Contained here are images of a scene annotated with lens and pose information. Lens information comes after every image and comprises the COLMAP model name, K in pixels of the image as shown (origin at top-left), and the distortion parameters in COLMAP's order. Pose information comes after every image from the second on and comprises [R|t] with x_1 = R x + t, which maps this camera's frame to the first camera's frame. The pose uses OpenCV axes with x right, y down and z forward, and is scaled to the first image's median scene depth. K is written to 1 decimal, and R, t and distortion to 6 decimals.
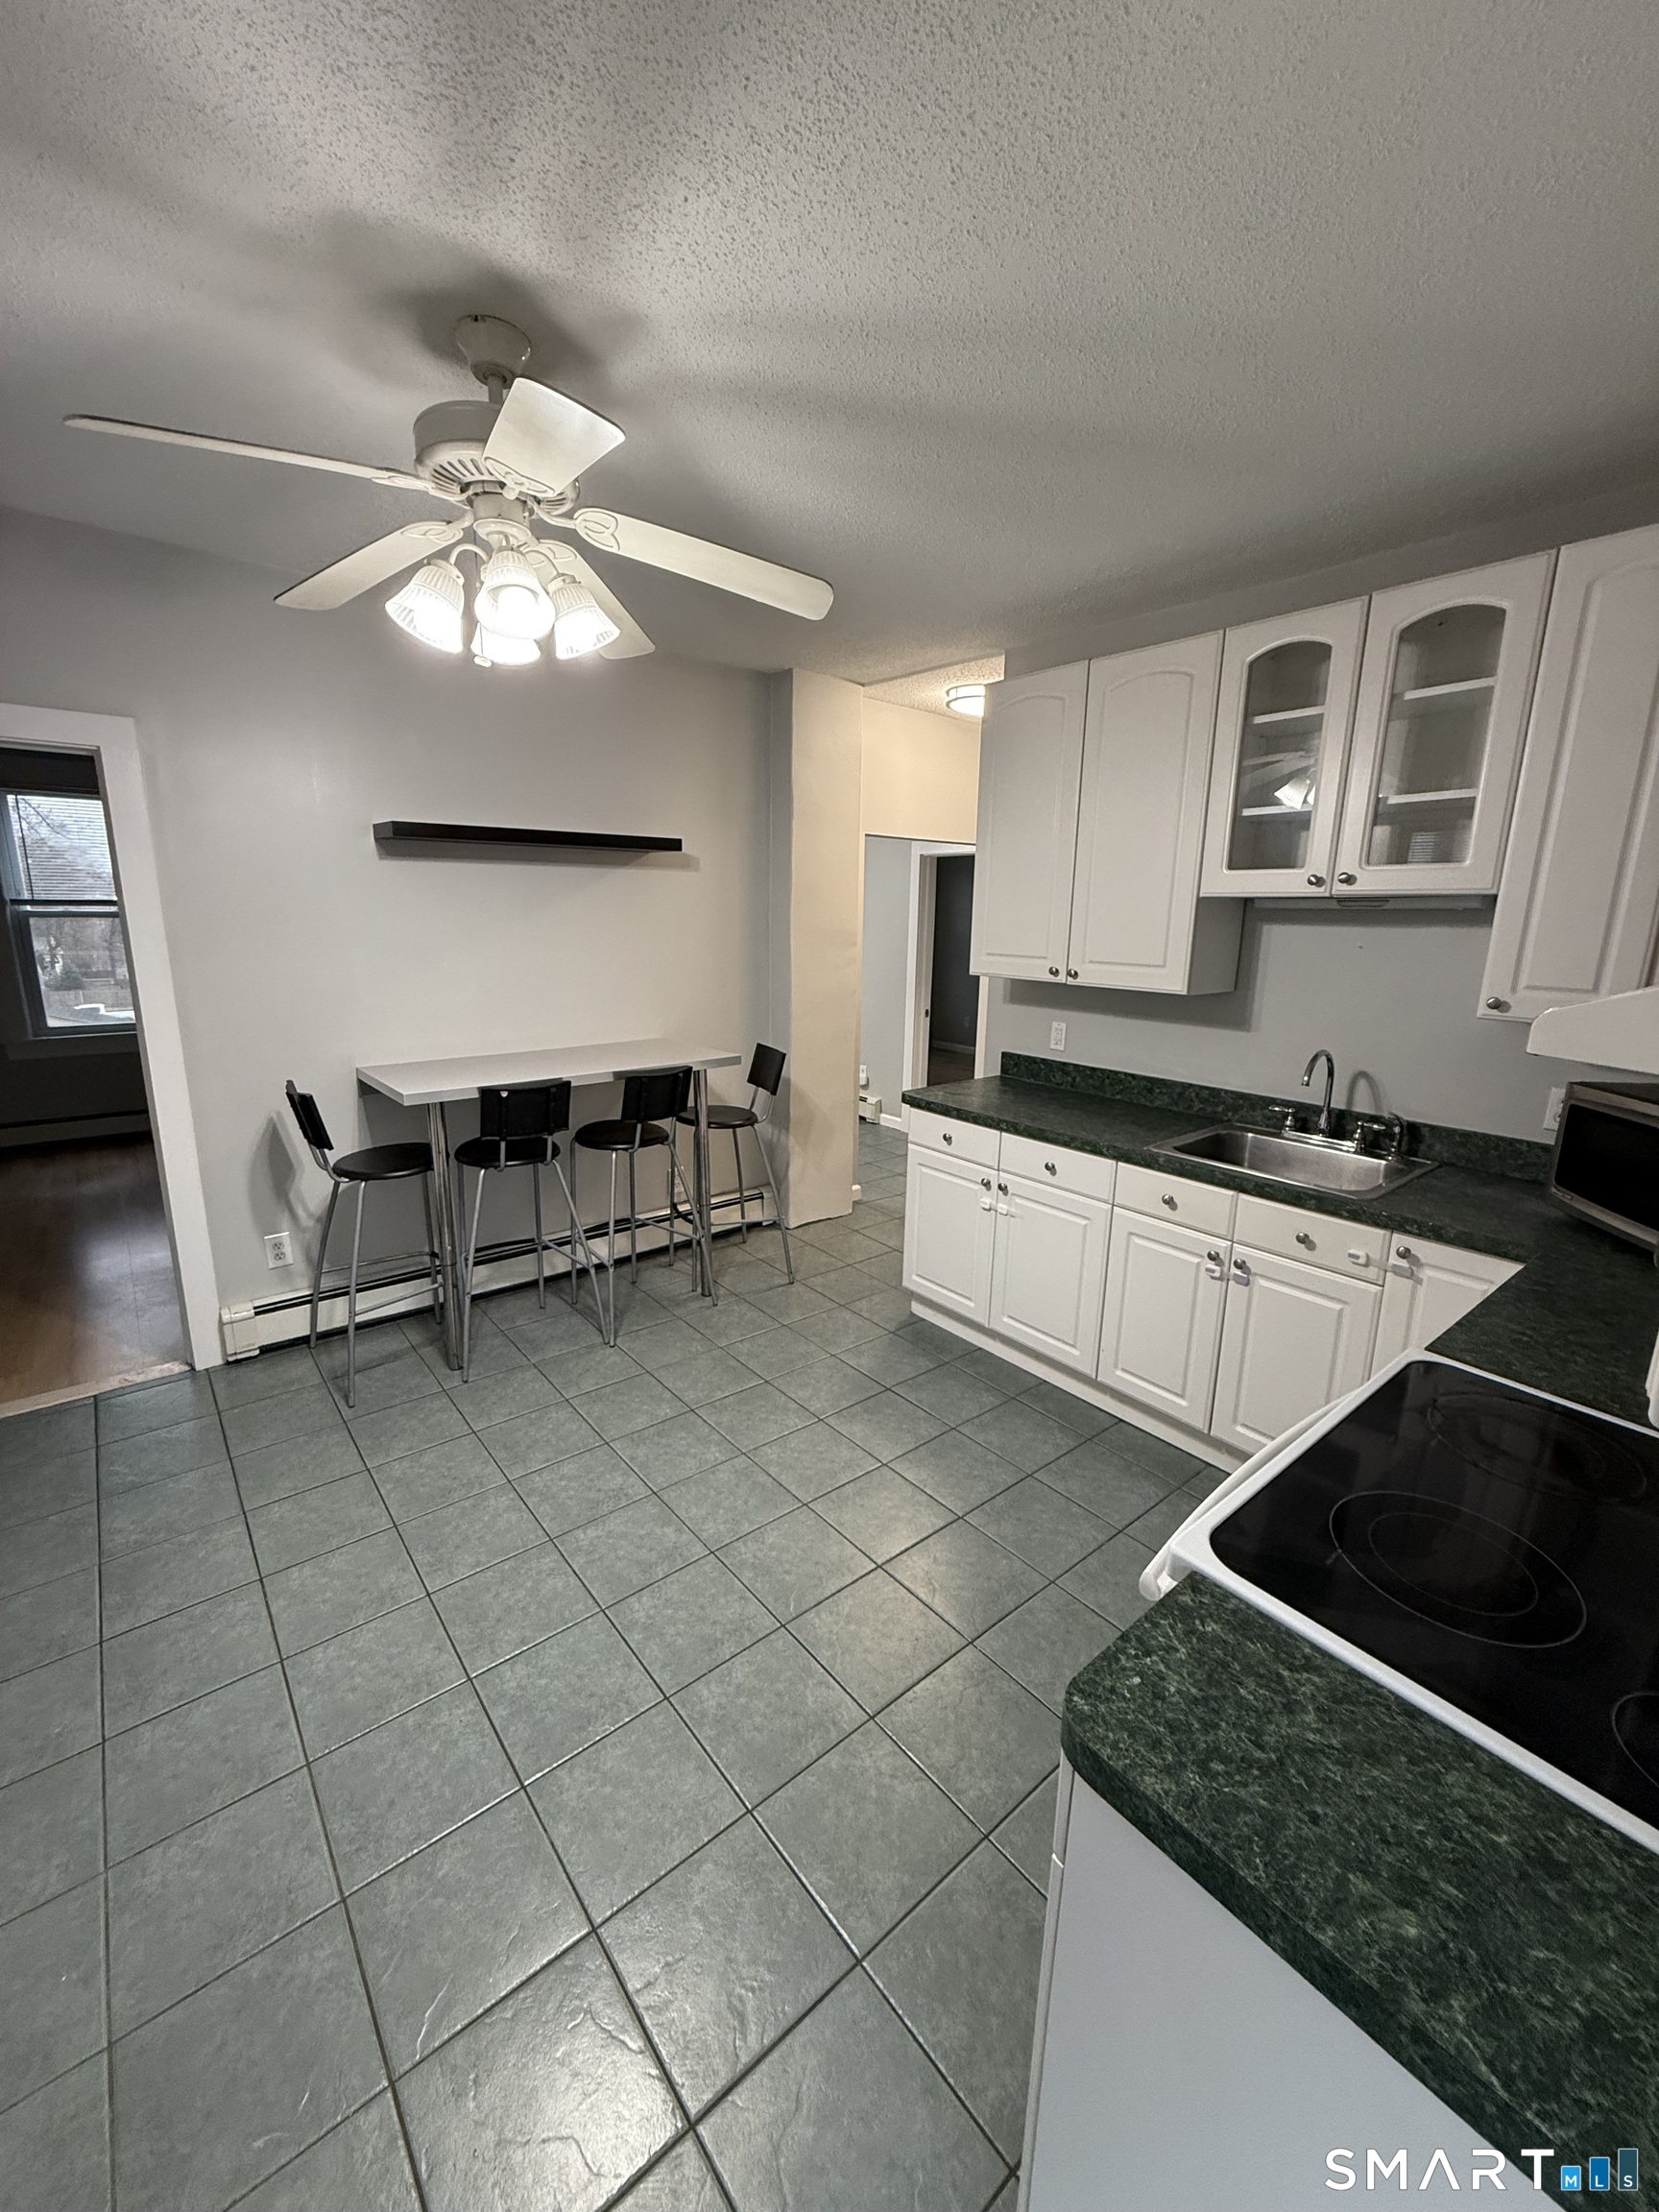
lens RADIAL K [[878.4, 0, 820.5], [0, 878.4, 1106.2], [0, 0, 1]] dist [-0.002445, -0.001005]
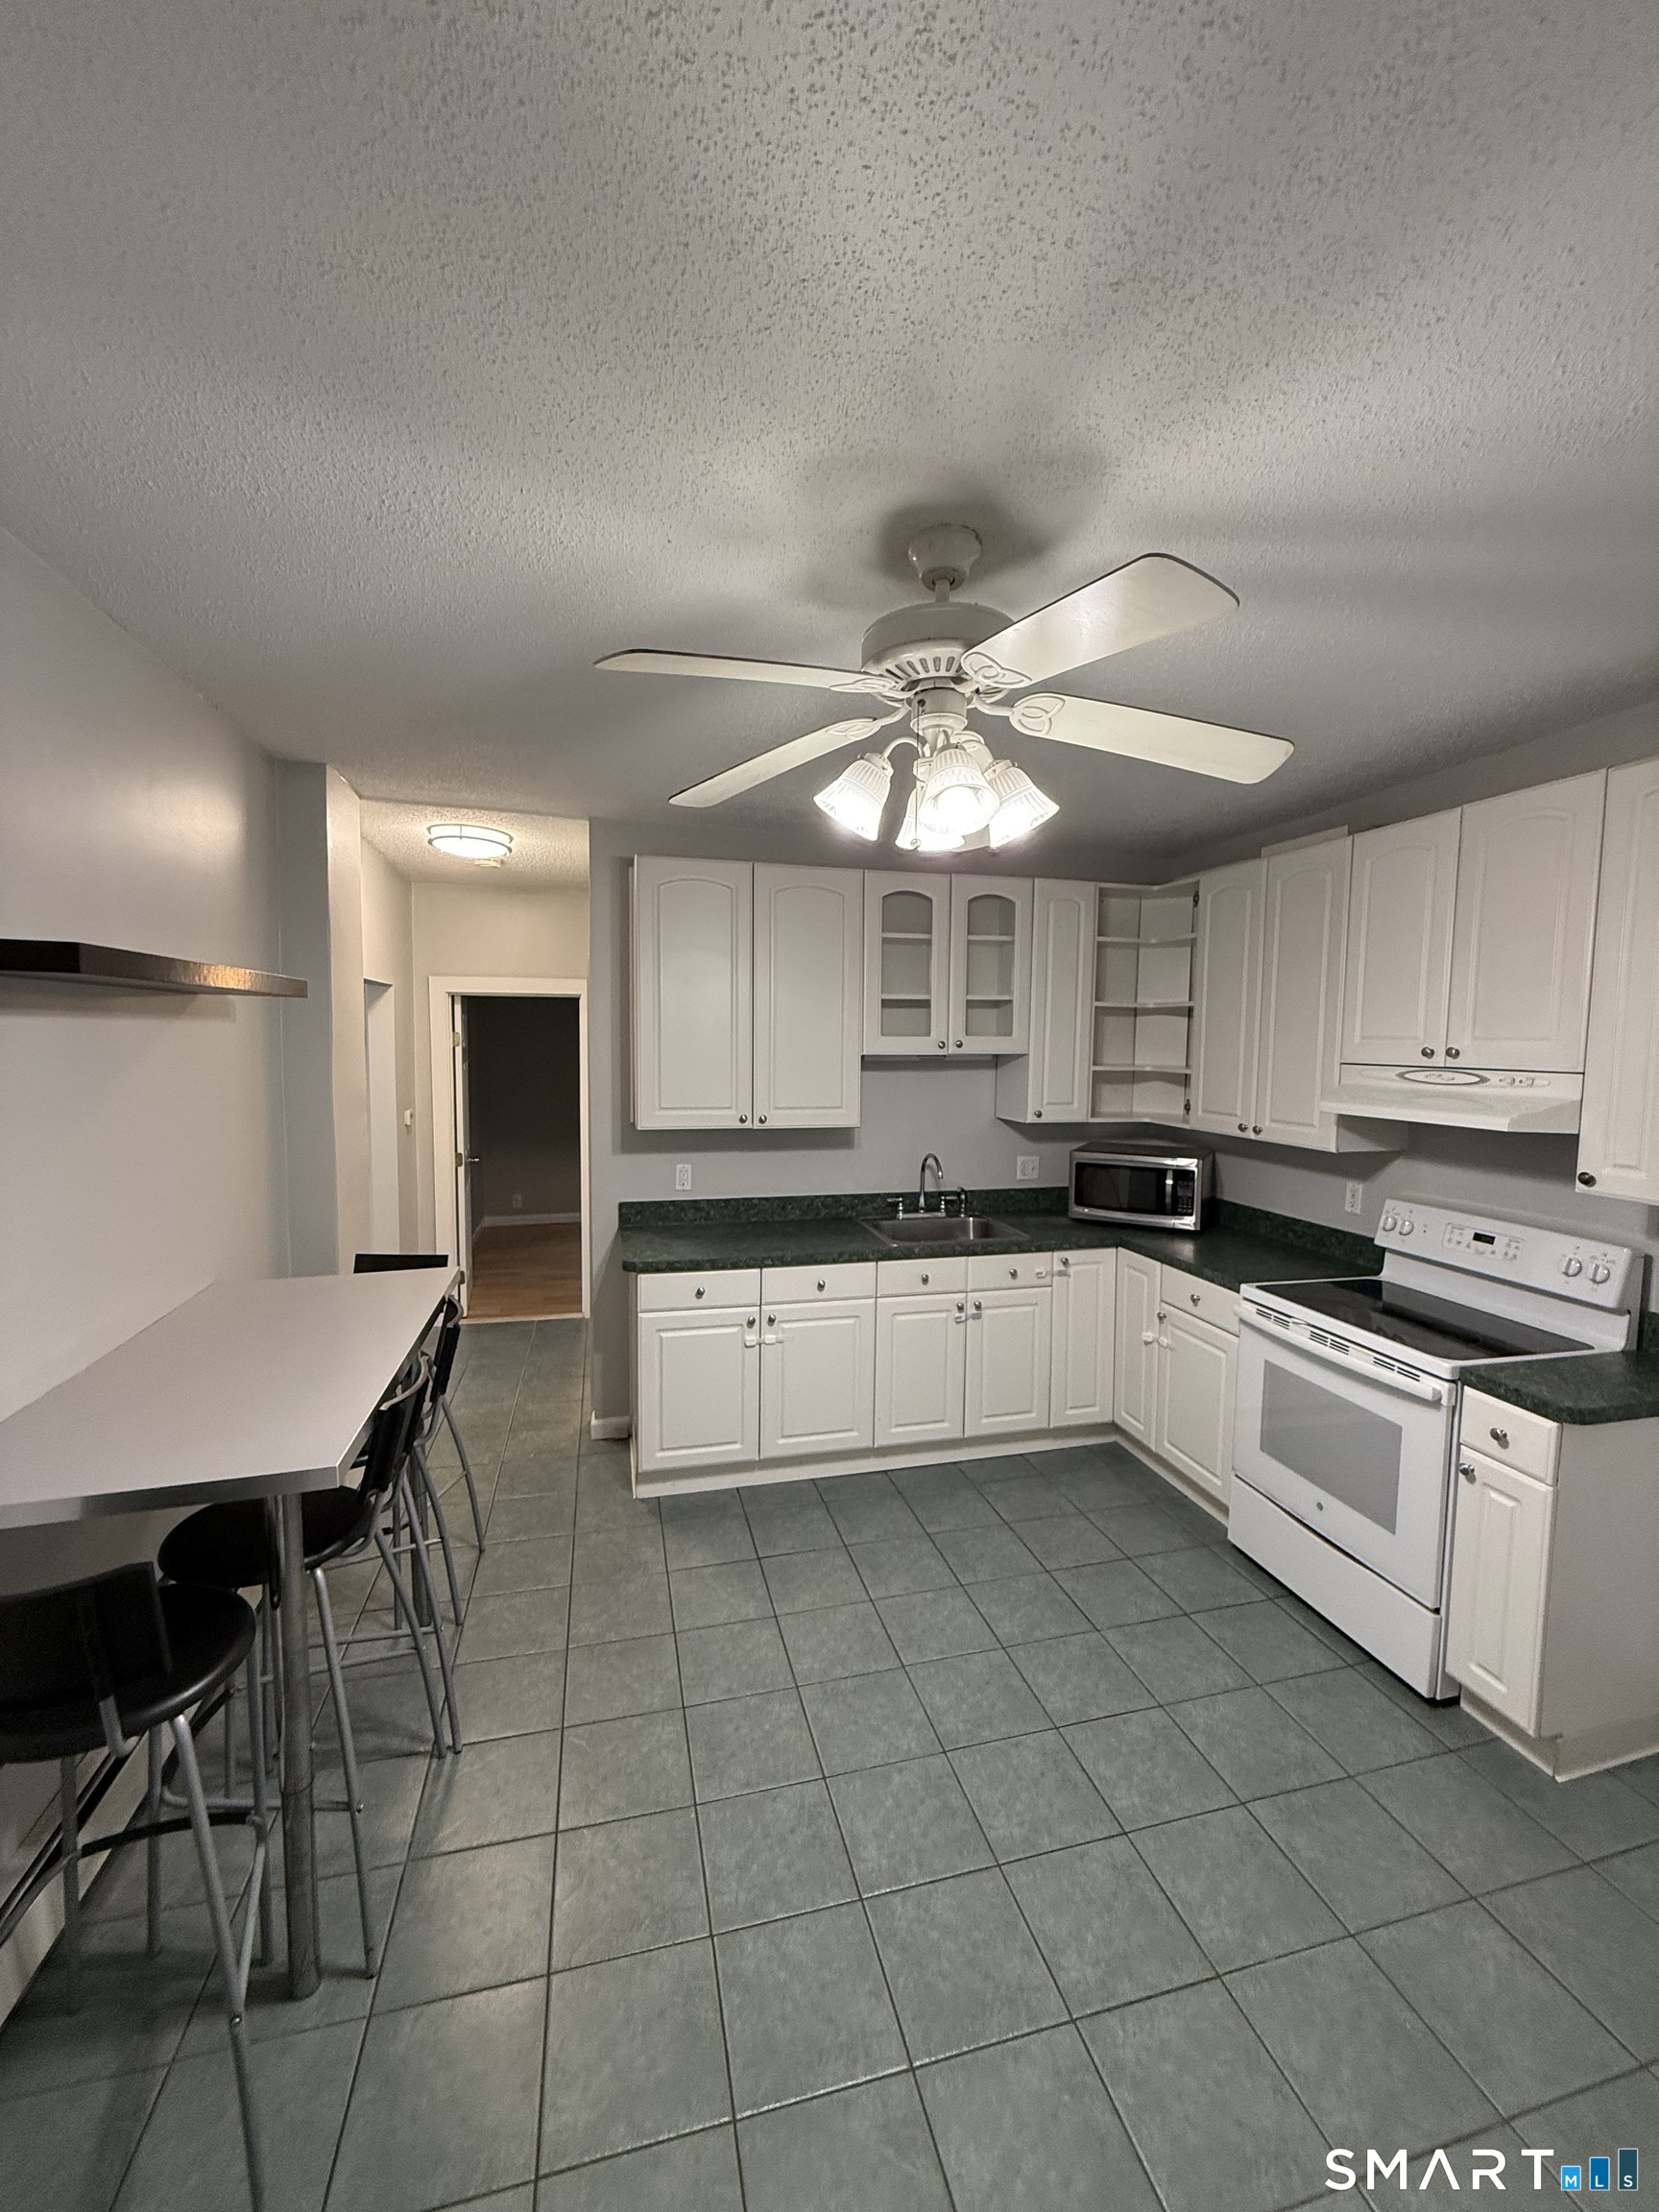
lens RADIAL K [[878.4, 0, 834.7], [0, 878.4, 1103.1], [0, 0, 1]] dist [-0.002445, -0.001005]
pose [[0.416085, -0.077179, 0.906045, -0.806184], [0.197105, 0.980357, -0.007008, -0.162750], [-0.887707, 0.181501, 0.423124, 0.473857]]
